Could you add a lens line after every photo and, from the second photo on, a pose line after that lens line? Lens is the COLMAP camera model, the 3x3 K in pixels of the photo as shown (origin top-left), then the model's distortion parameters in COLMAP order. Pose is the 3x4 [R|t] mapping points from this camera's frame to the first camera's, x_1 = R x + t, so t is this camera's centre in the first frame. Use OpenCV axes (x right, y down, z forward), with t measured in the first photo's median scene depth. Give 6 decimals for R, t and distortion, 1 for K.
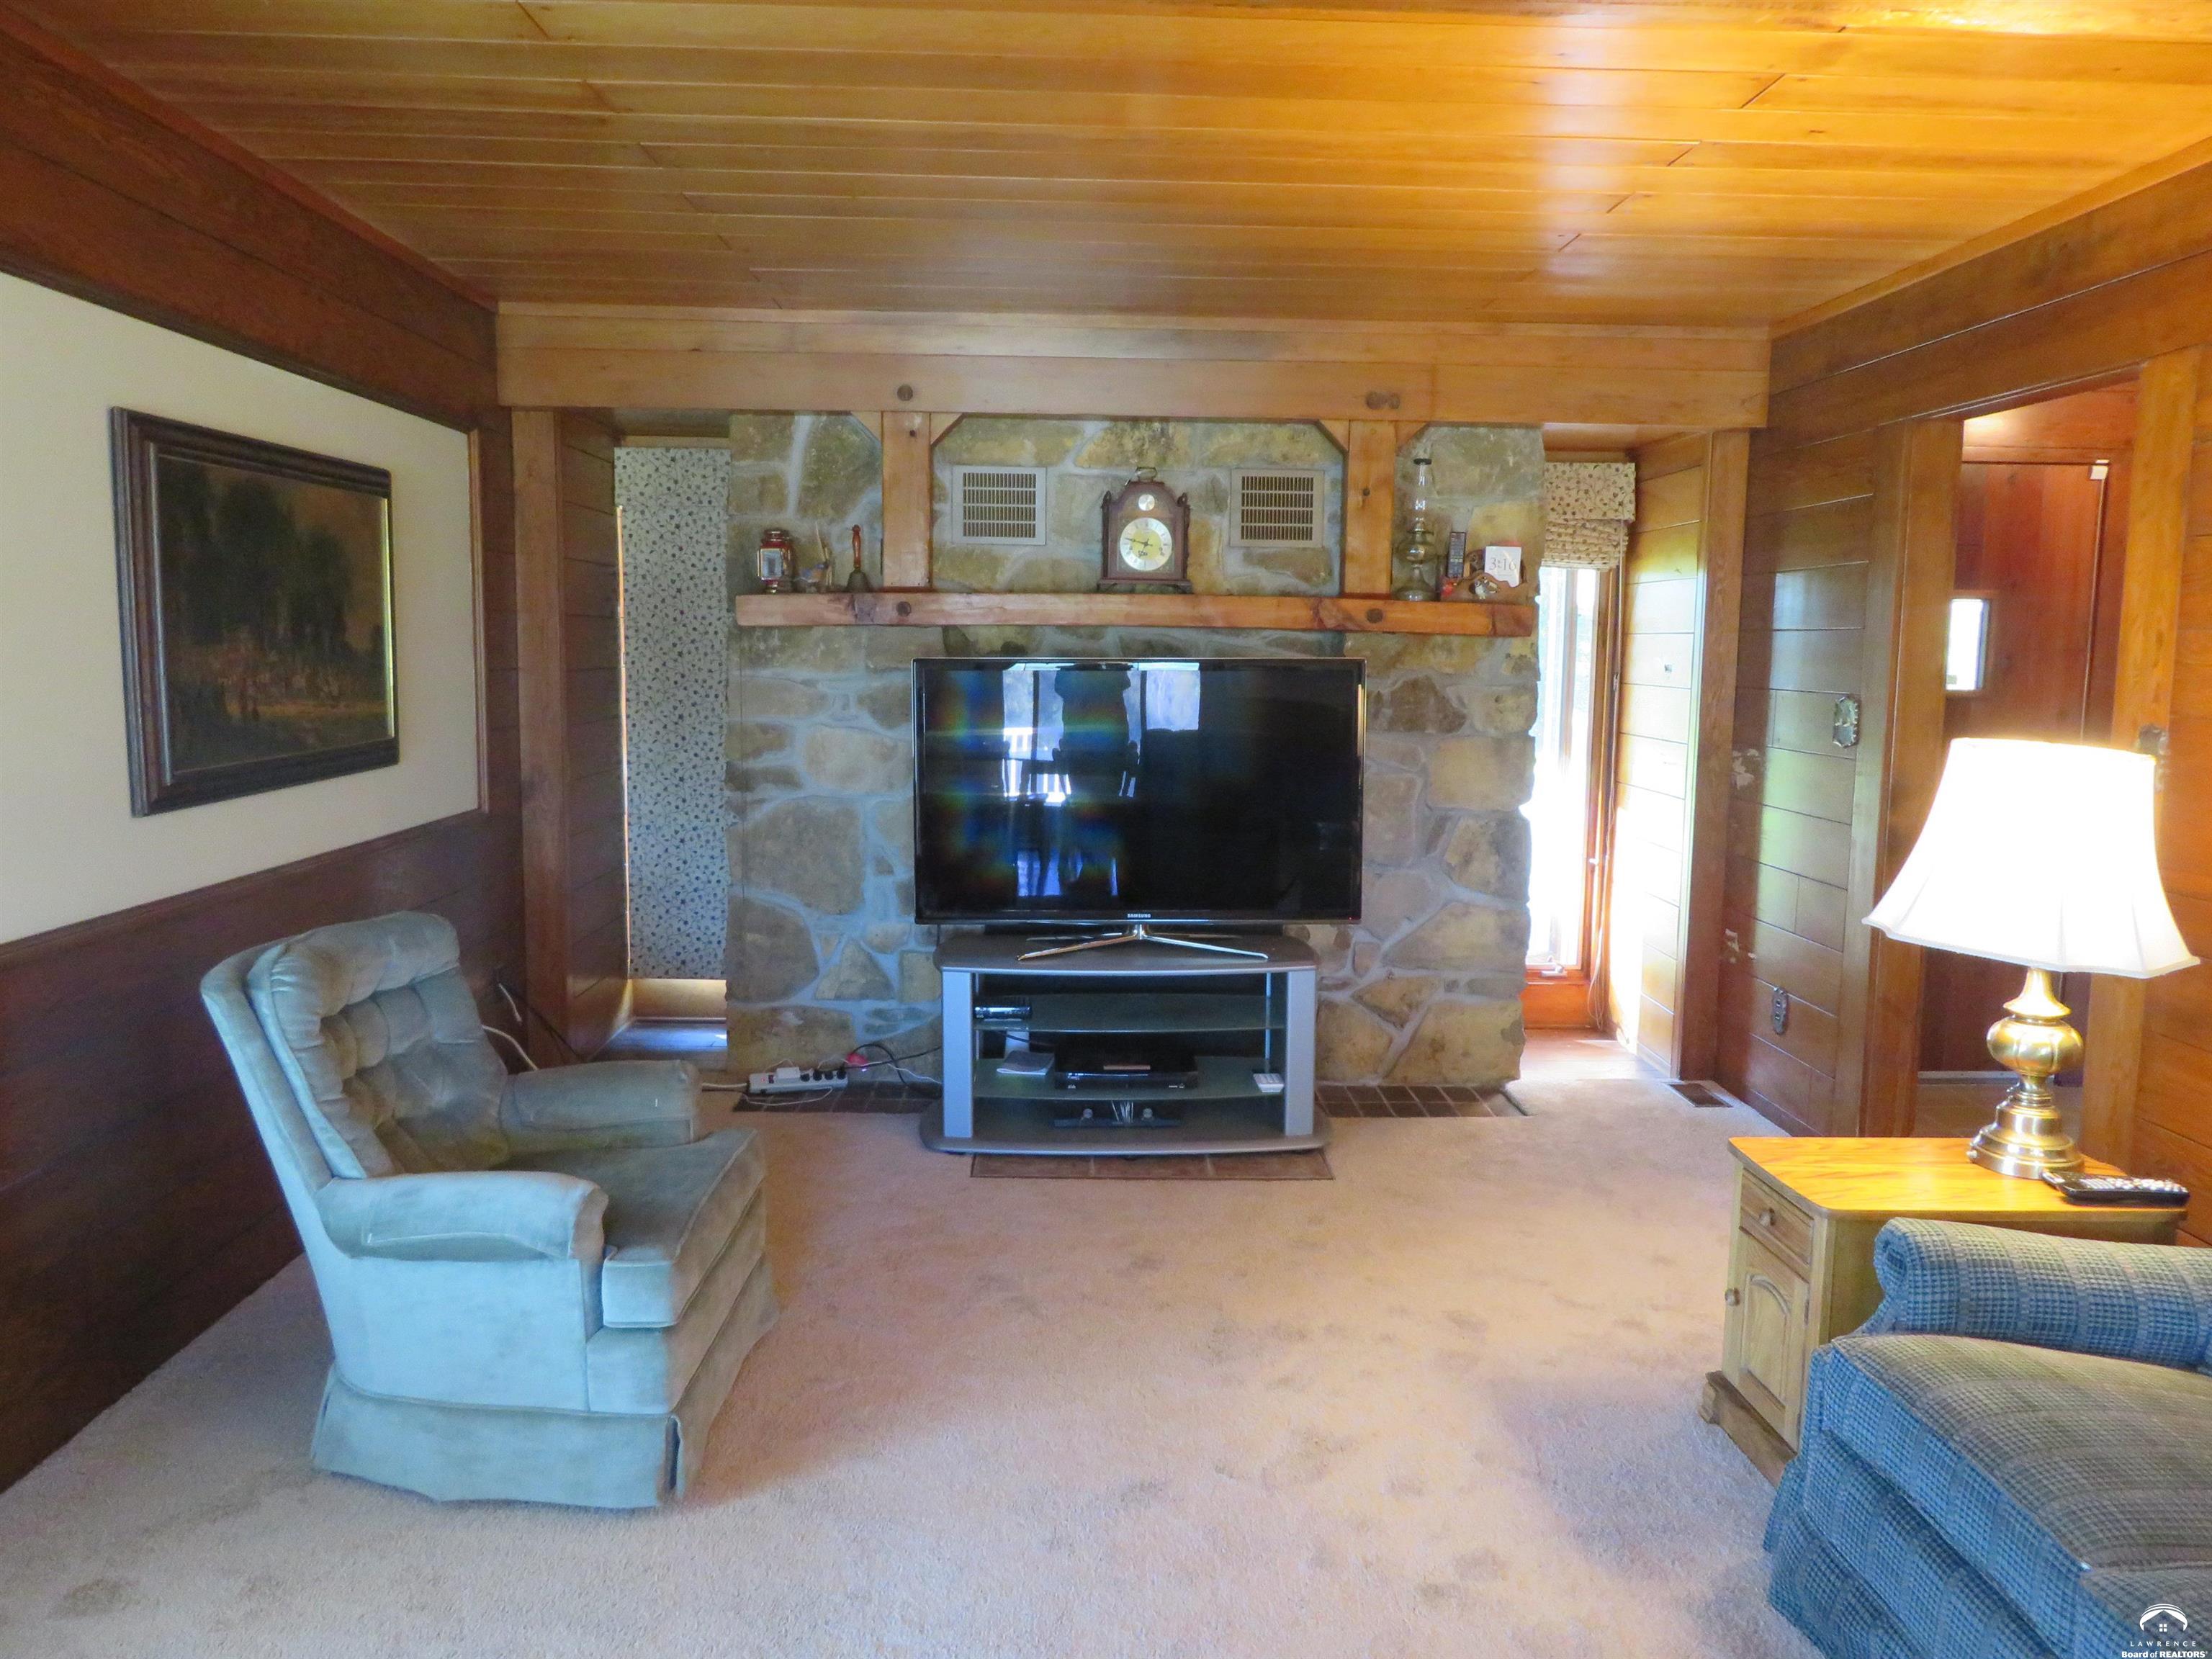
lens RADIAL K [[1573.6, 0, 1112.1], [0, 1573.6, 829.7], [0, 0, 1]] dist [-0.020850, -0.000467]
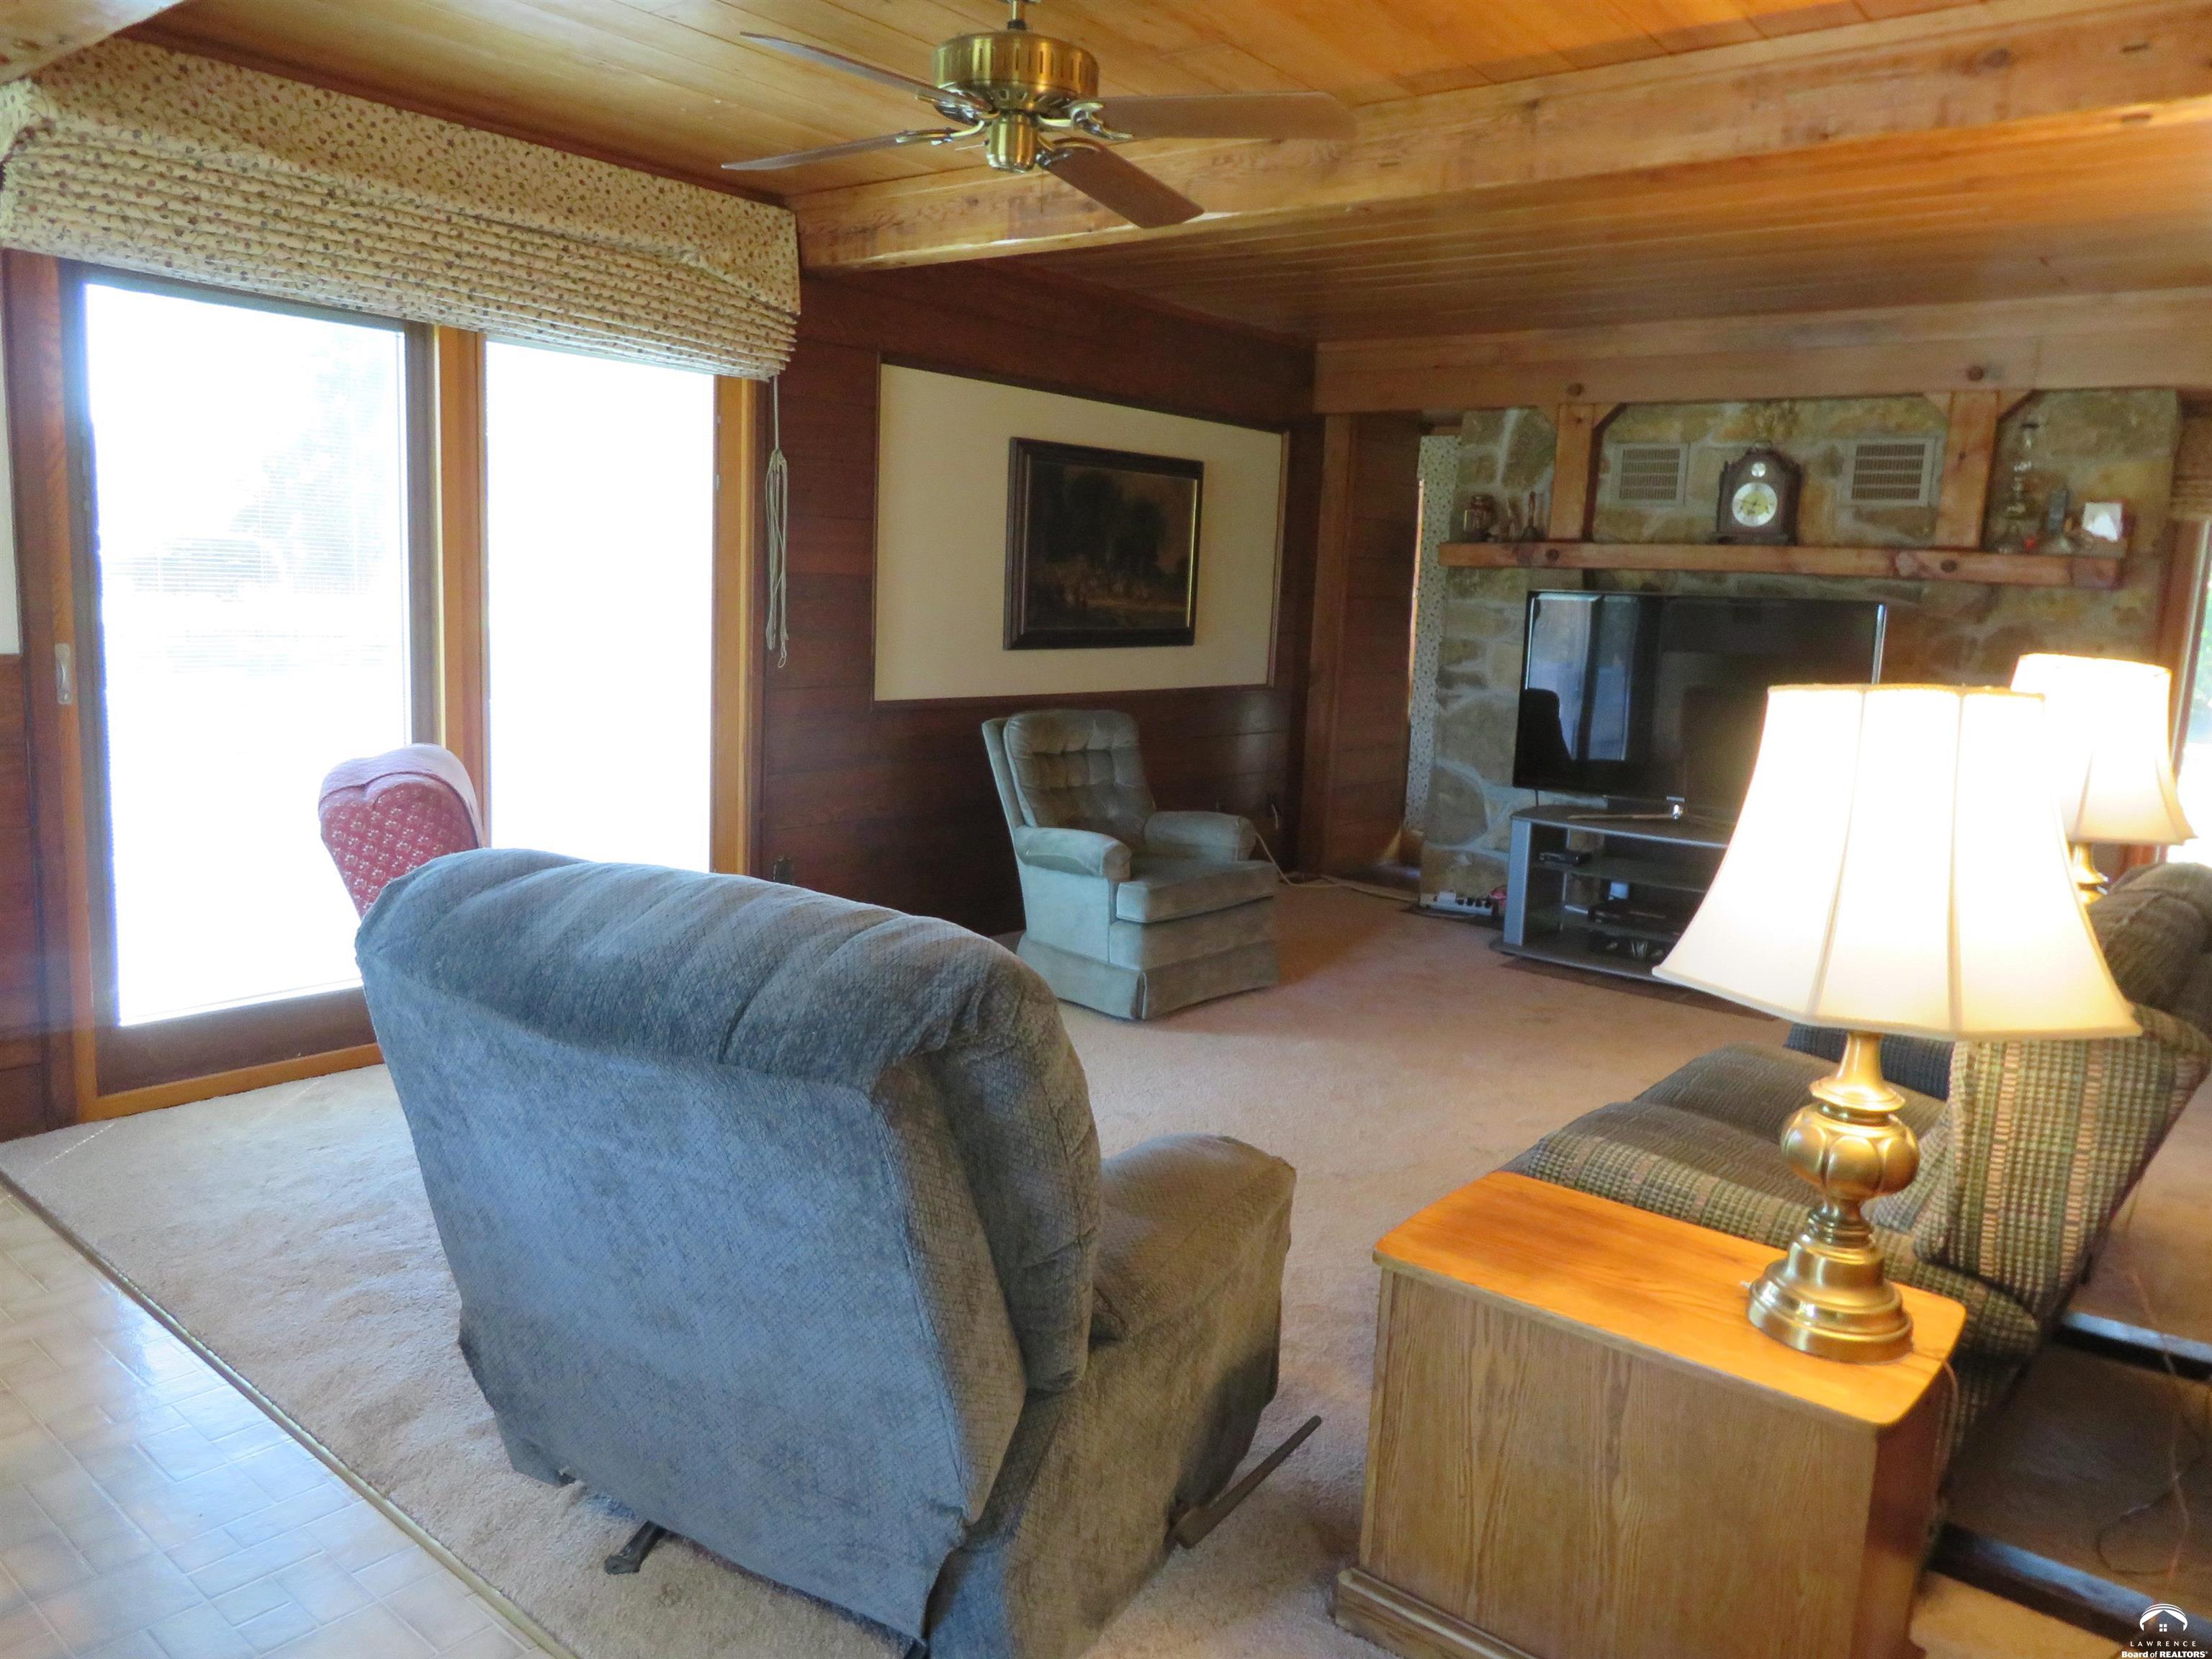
lens RADIAL K [[1573.6, 0, 1098.5], [0, 1573.6, 826.6], [0, 0, 1]] dist [-0.020850, -0.000467]
pose [[0.753831, 0.120532, -0.645919, 0.443509], [-0.109383, 0.992334, 0.057518, 0.050386], [0.647900, 0.027294, 0.761236, -0.237529]]
